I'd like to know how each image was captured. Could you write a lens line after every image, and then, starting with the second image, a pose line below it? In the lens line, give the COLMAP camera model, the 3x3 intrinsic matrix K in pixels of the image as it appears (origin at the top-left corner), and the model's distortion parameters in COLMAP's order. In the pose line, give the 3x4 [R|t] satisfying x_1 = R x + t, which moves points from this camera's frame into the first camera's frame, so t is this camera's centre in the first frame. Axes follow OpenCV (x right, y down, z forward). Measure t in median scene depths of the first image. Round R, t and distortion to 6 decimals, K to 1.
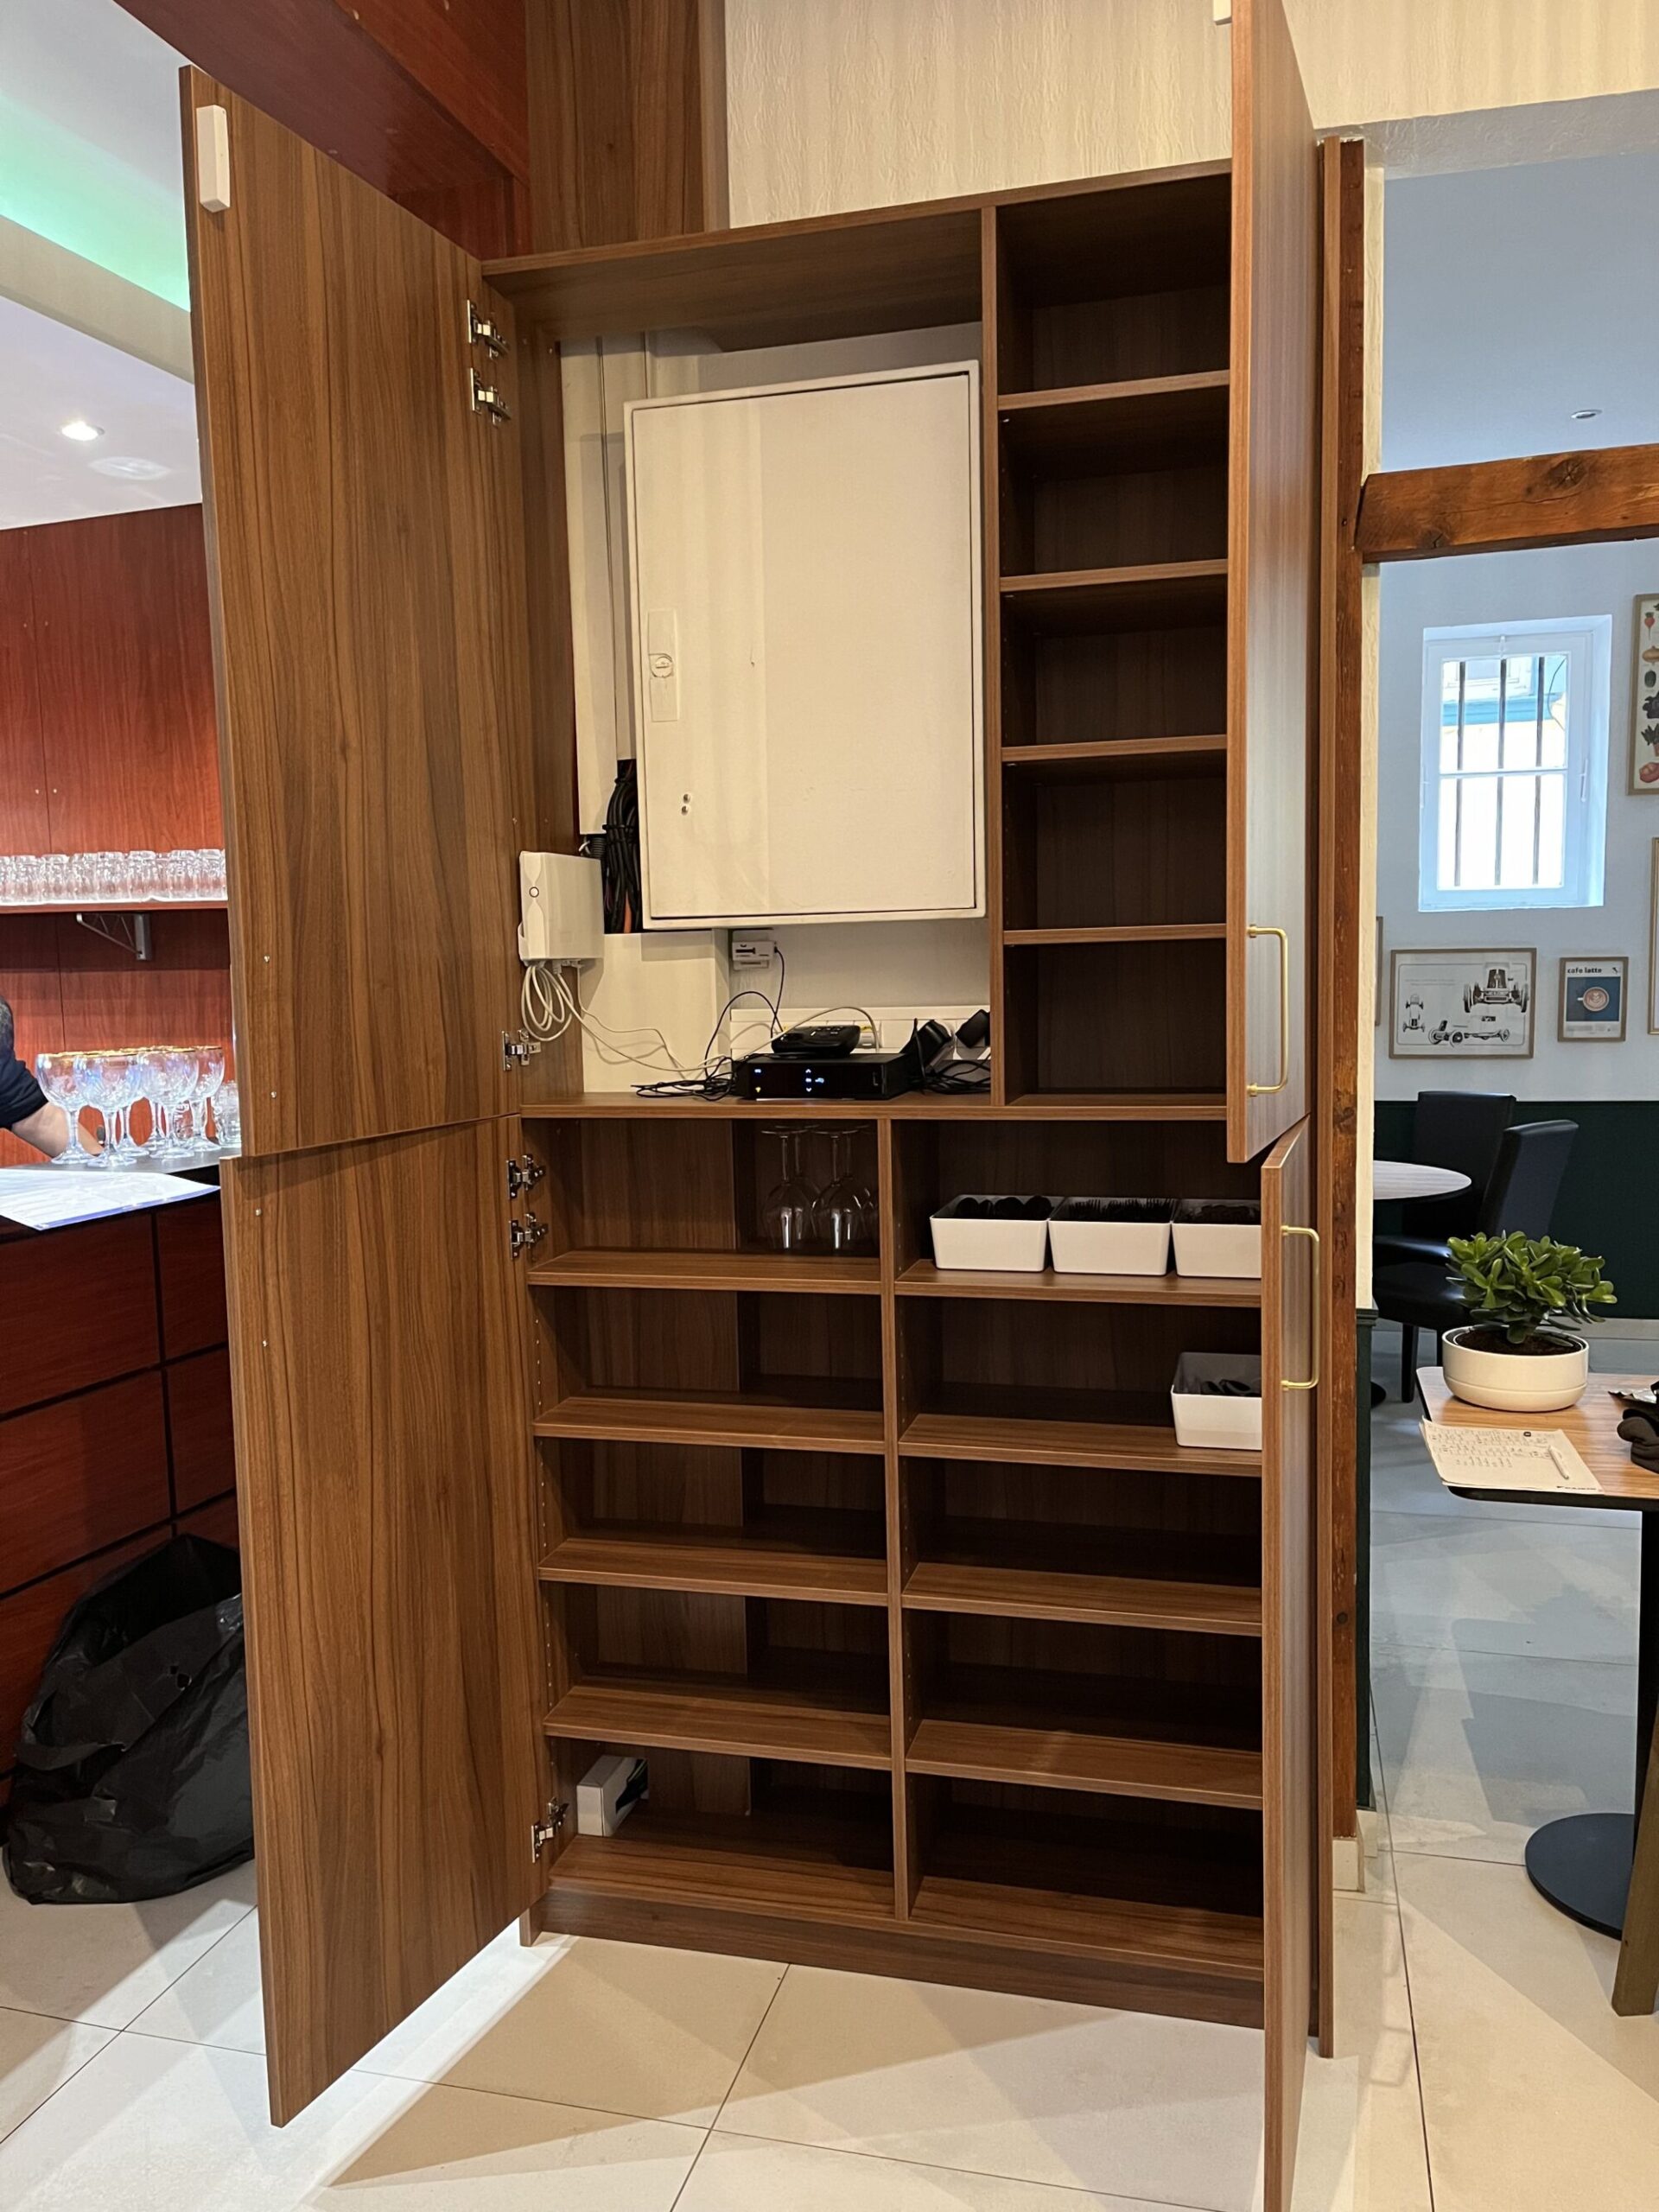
lens RADIAL K [[1682.6, 0, 848.3], [0, 1682.6, 1102.6], [0, 0, 1]] dist [0.026345, -0.063307]
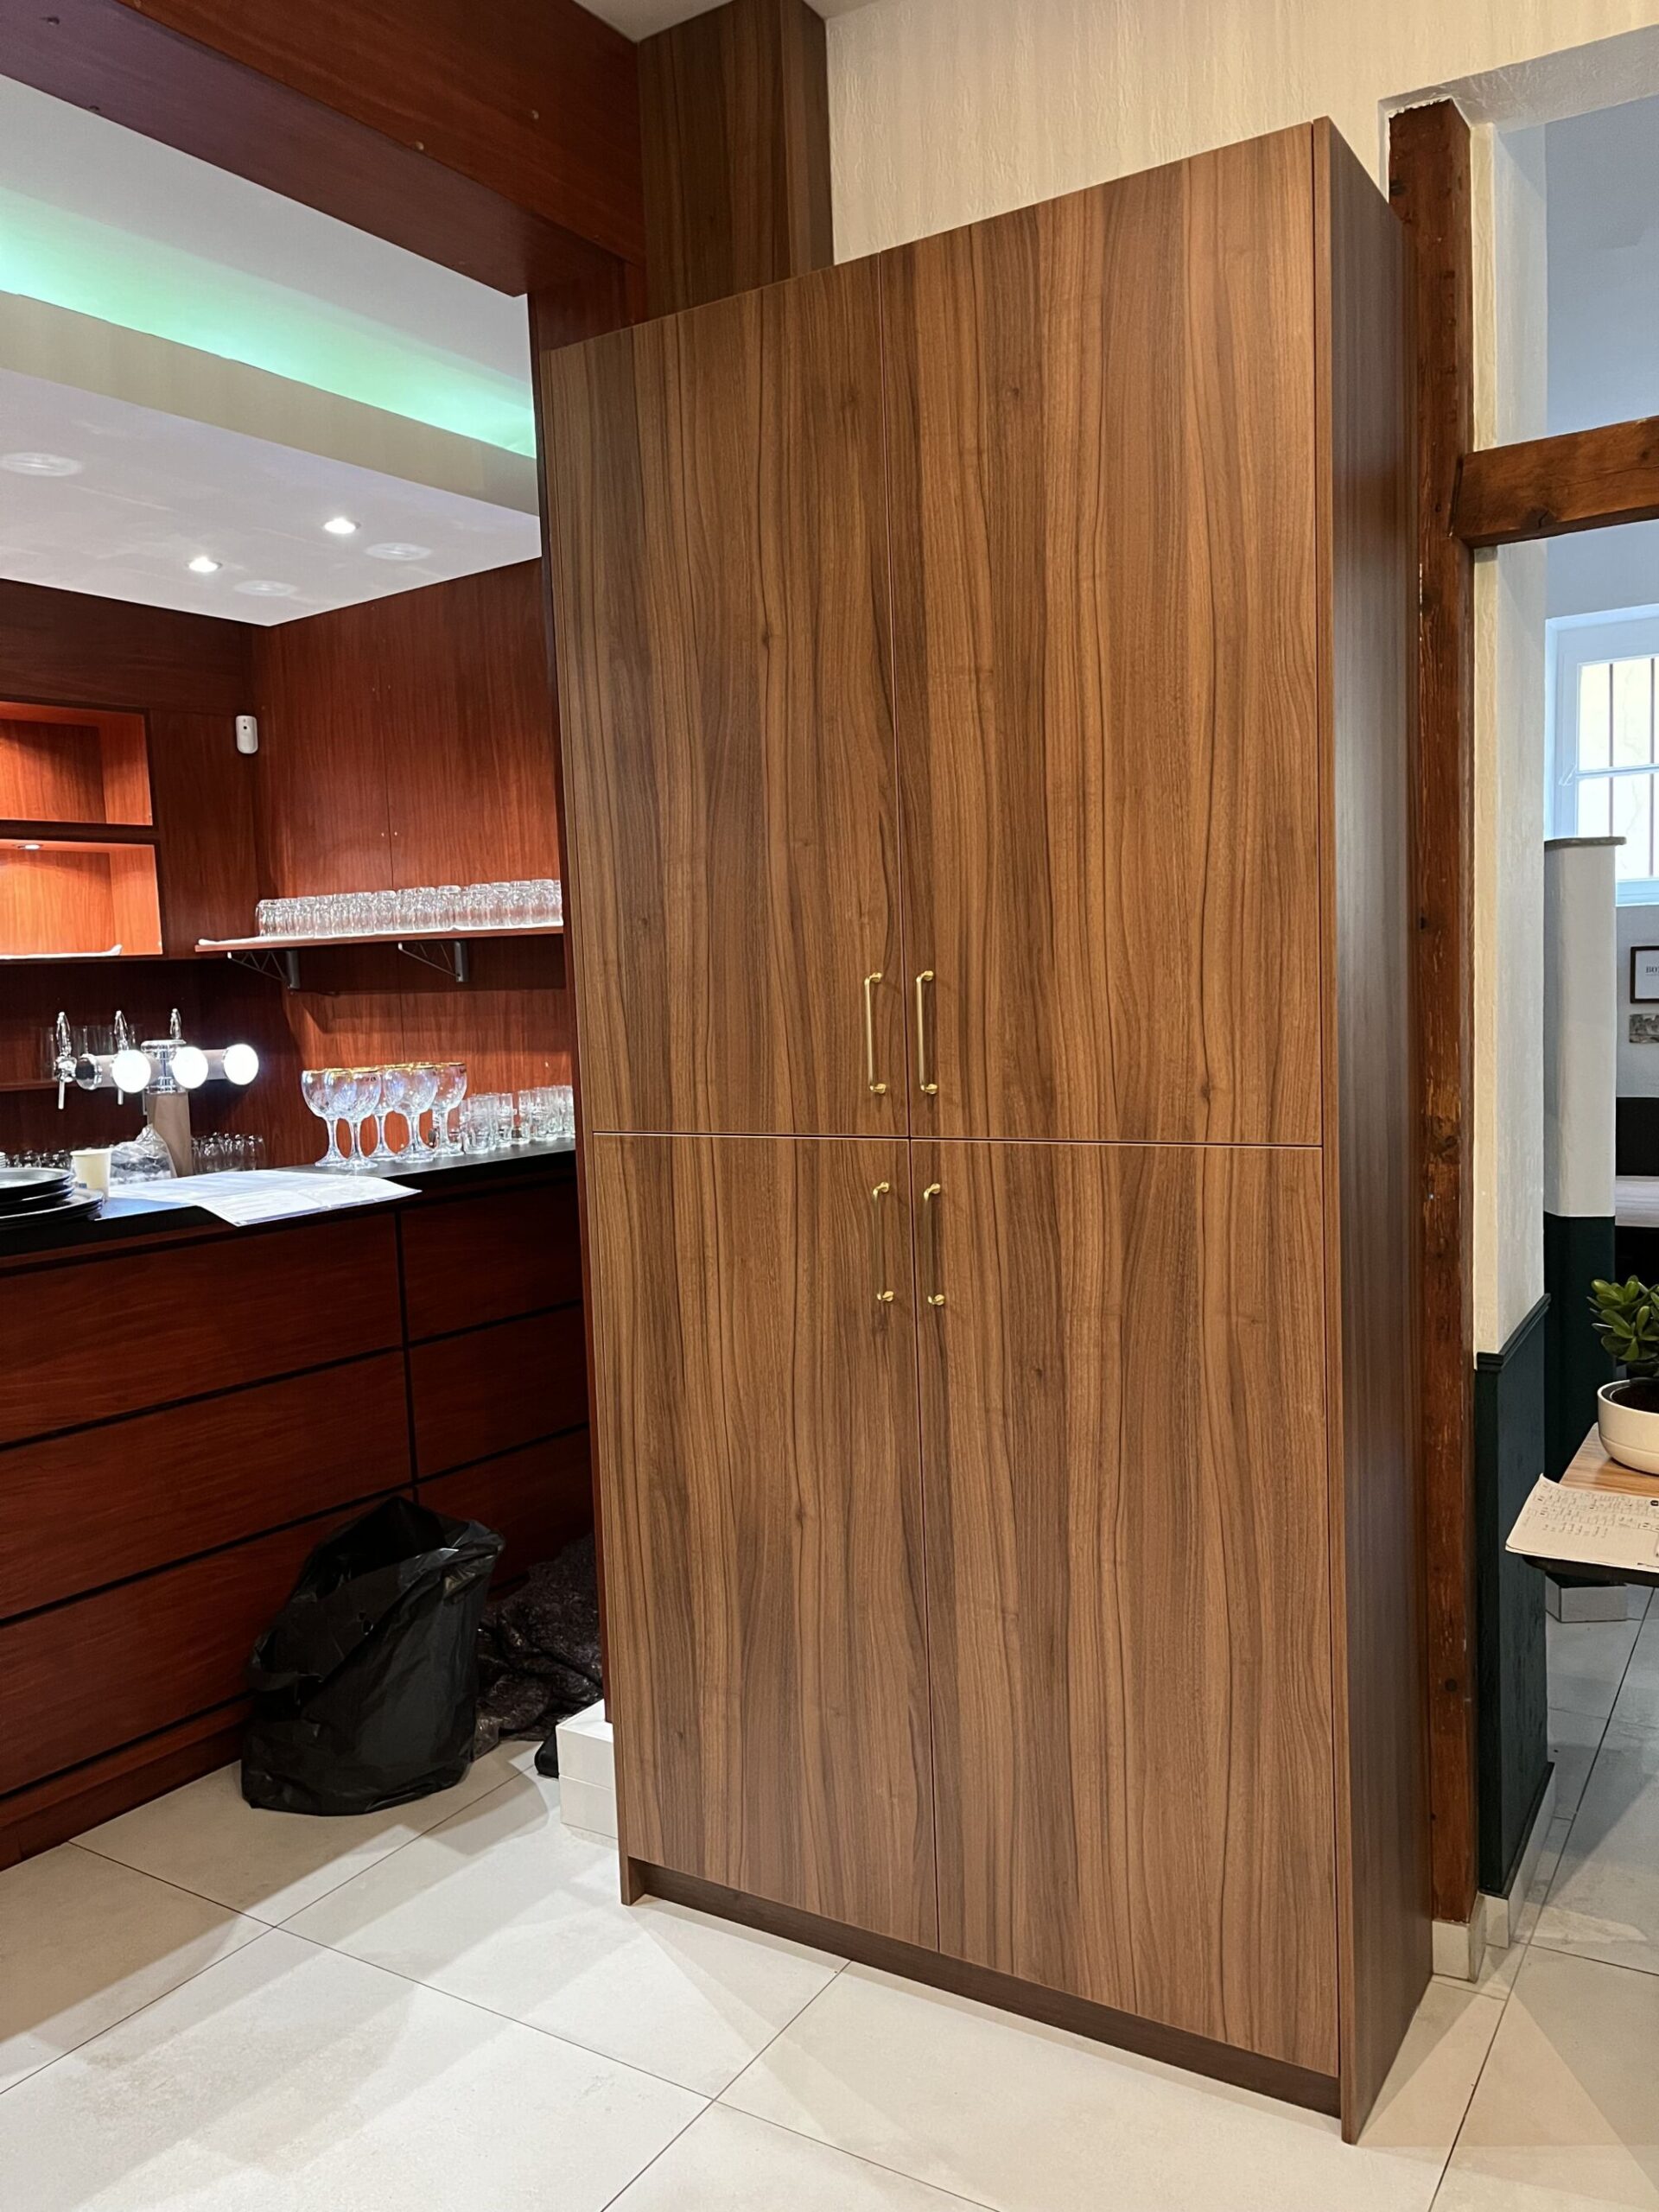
lens RADIAL K [[1682.6, 0, 822.5], [0, 1682.6, 1102.4], [0, 0, 1]] dist [0.026345, -0.063307]
pose [[0.953522, 0.008606, -0.301201, 0.227165], [-0.008411, 0.999963, 0.001944, -0.013634], [0.301207, 0.000680, 0.953559, 0.009462]]
